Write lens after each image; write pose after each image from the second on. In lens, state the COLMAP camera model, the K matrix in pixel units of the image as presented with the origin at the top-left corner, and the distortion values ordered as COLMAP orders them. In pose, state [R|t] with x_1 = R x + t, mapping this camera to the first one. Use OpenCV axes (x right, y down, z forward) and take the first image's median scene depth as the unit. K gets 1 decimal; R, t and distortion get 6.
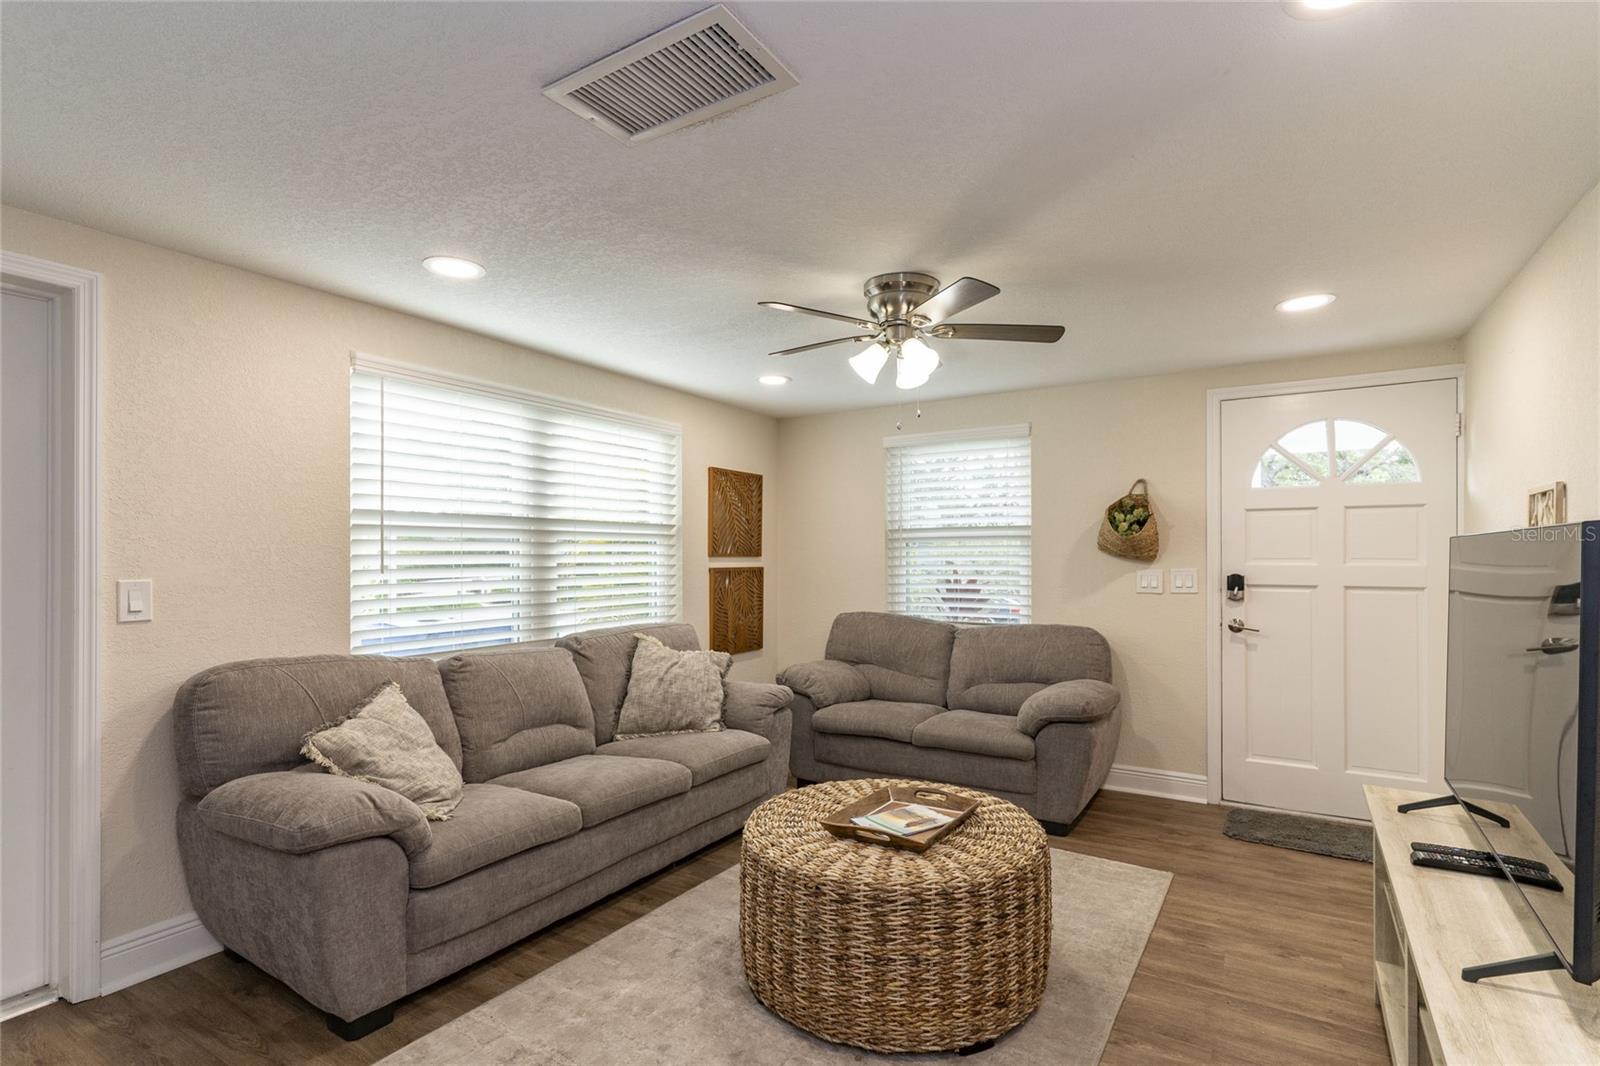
lens RADIAL K [[764.3, 0, 802.6], [0, 764.3, 555.1], [0, 0, 1]] dist [-0.000052, 0.000030]
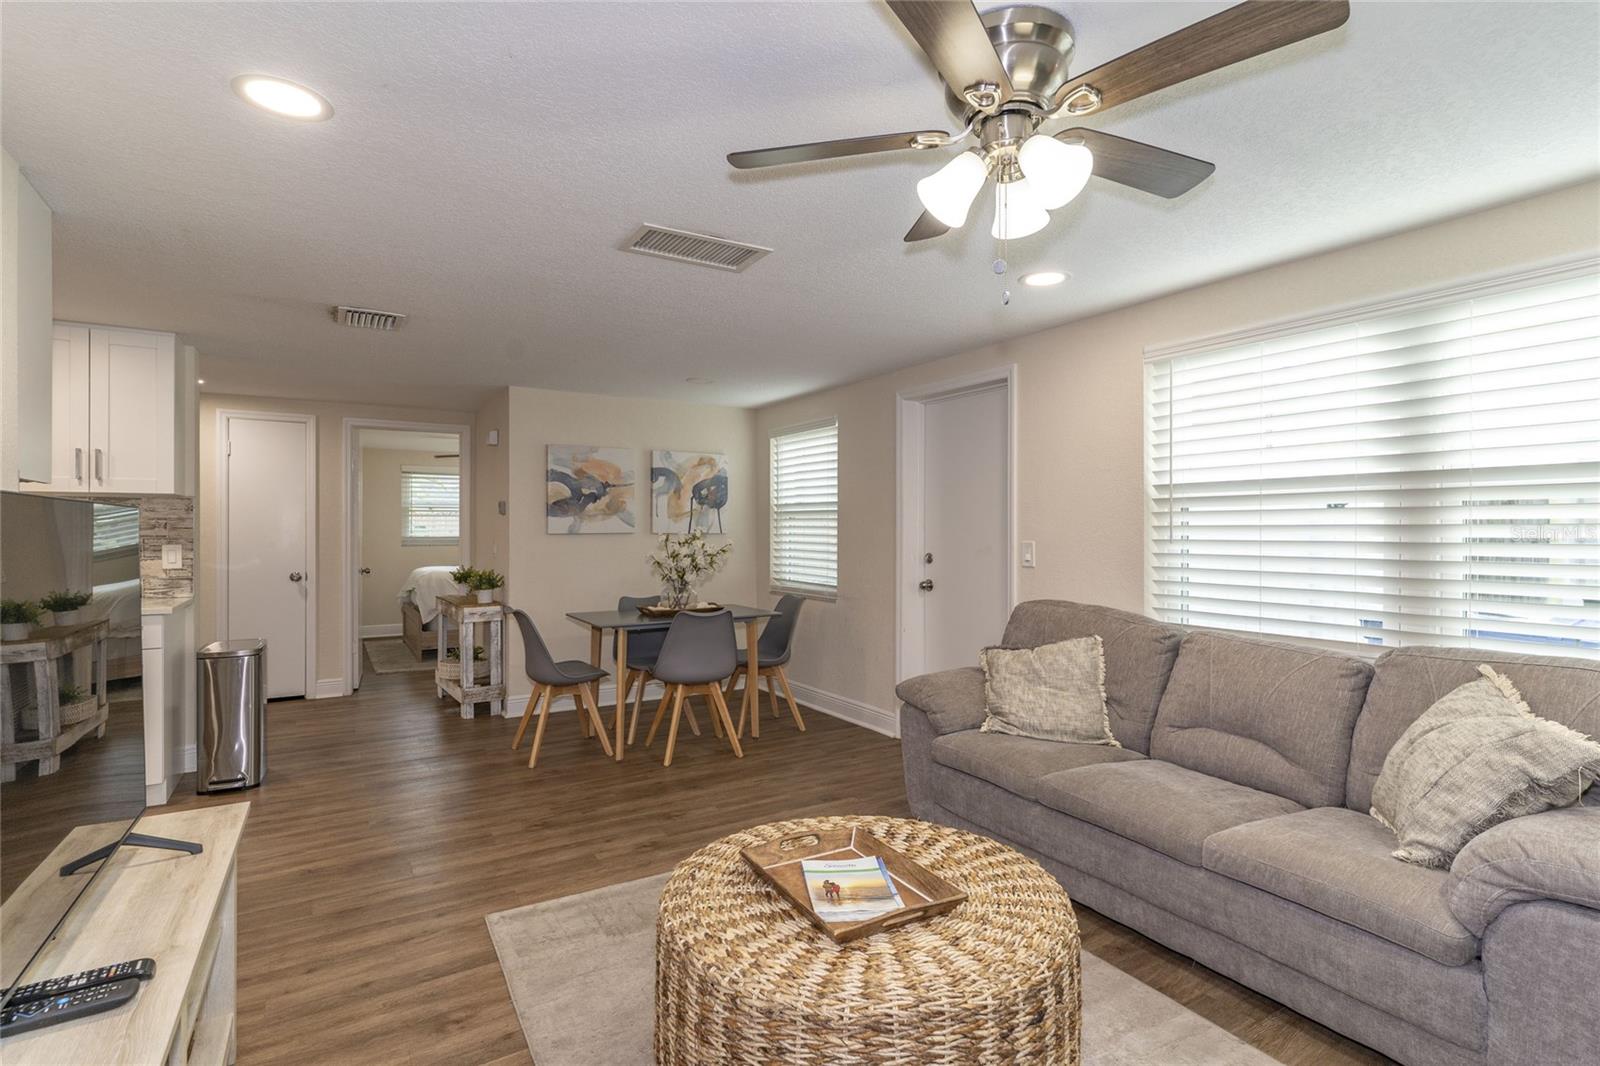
lens RADIAL K [[763.3, 0, 803.2], [0, 763.3, 528.0], [0, 0, 1]] dist [0.000021, -0.000205]
pose [[-0.442182, 0.001340, -0.896924, 0.663035], [0.001032, 0.999999, 0.000985, 0.000961], [0.896925, -0.000490, -0.442183, 1.049491]]
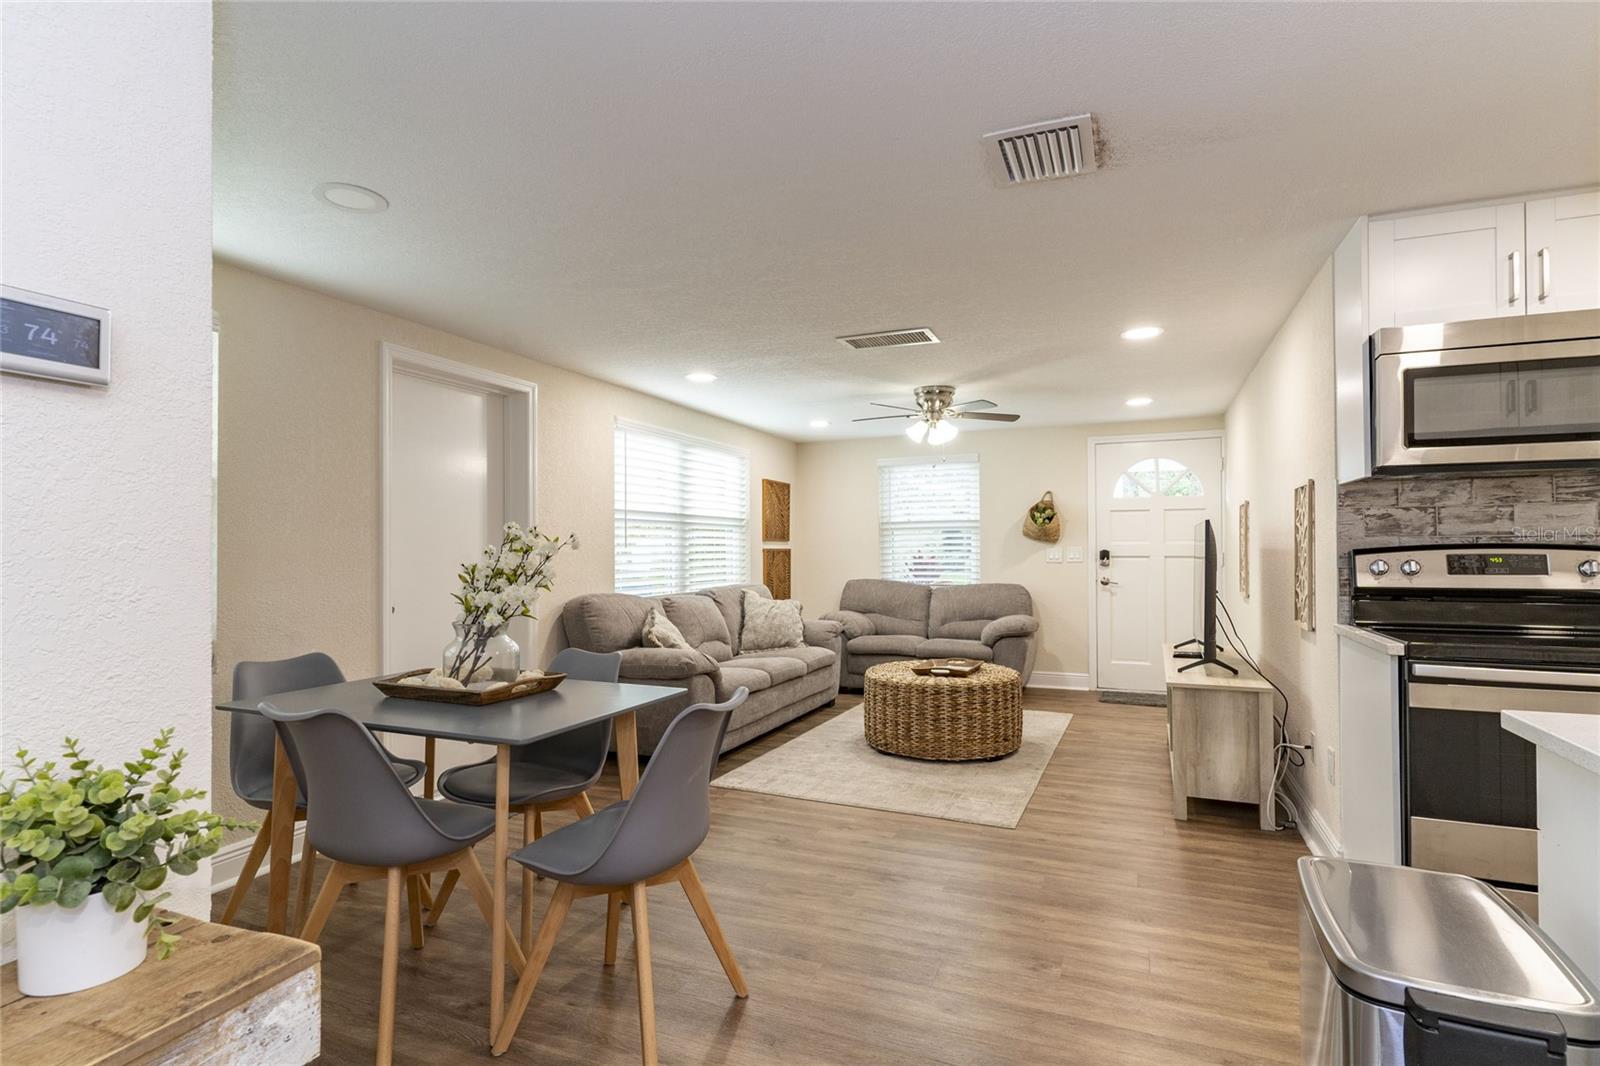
lens RADIAL K [[774.7, 0, 798.0], [0, 774.7, 538.9], [0, 0, 1]] dist [0.003103, -0.000818]
pose [[0.990156, 0.000051, 0.139968, -0.432197], [0.001670, 0.999924, -0.012178, 0.027338], [-0.139958, 0.012292, 0.990081, -0.755023]]
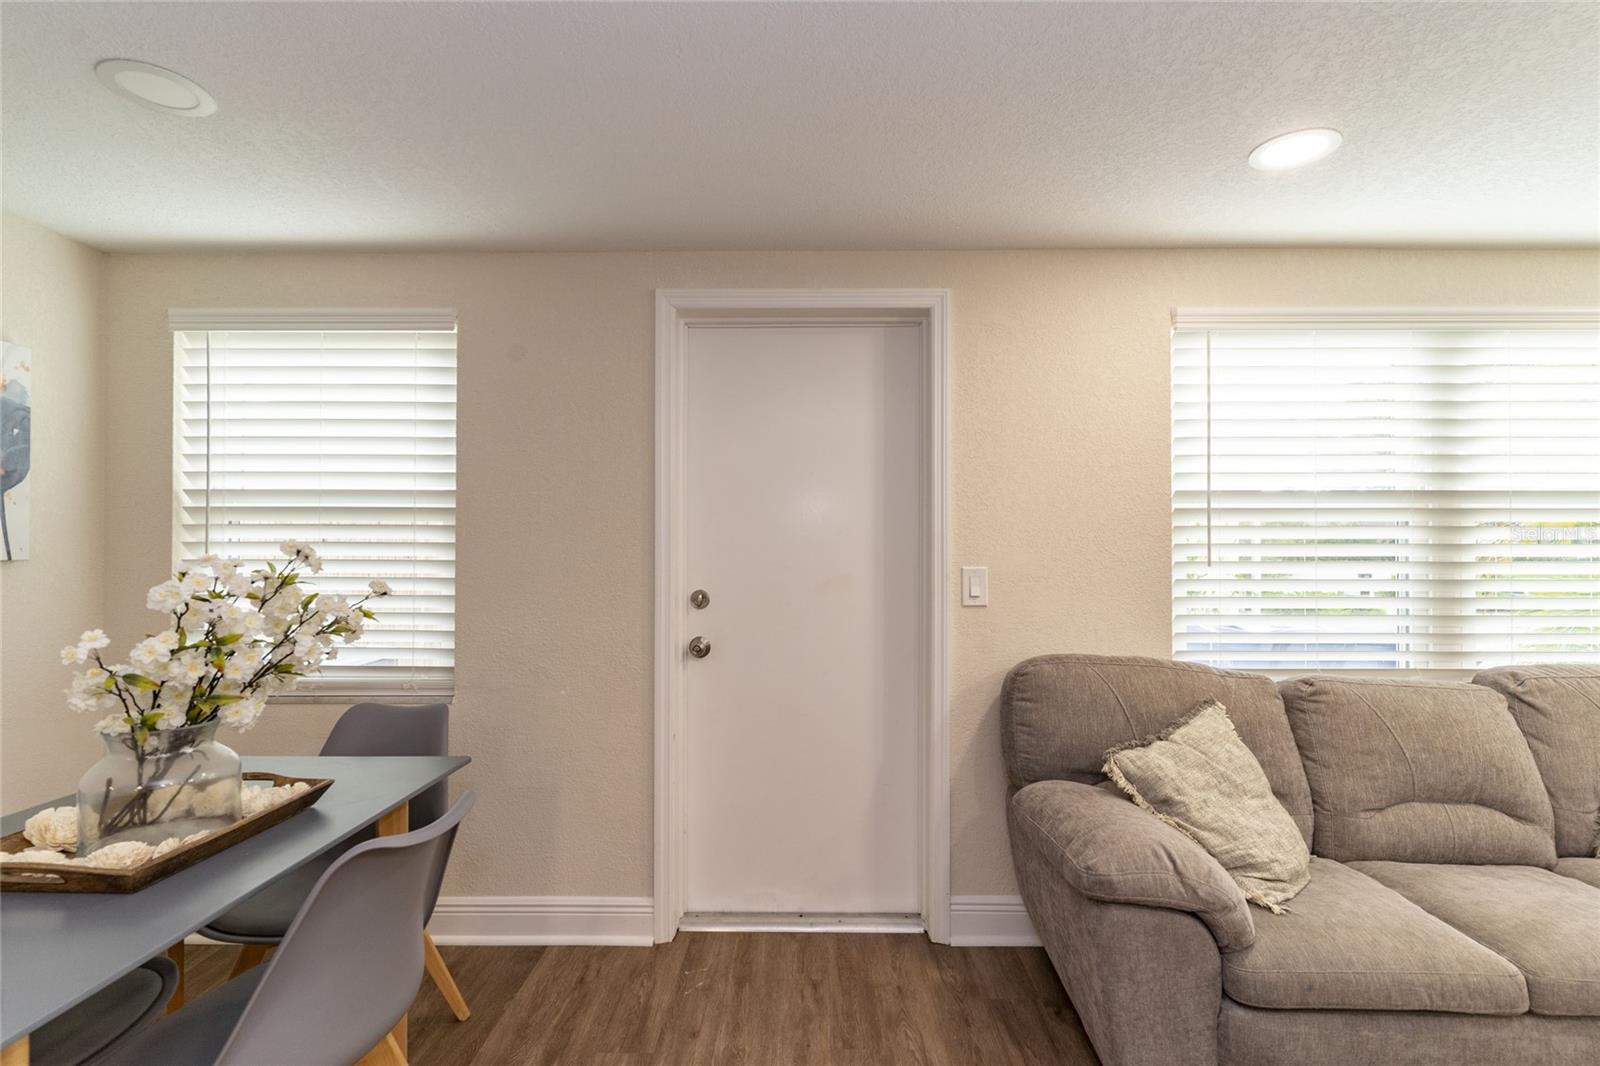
lens RADIAL K [[774.7, 0, 798.0], [0, 774.7, 538.9], [0, 0, 1]] dist [0.003103, -0.000818]
pose [[0.512316, -0.004283, -0.858787, -0.055942], [-0.001406, 0.999982, -0.005825, -0.000426], [0.858796, 0.004192, 0.512300, 0.189321]]
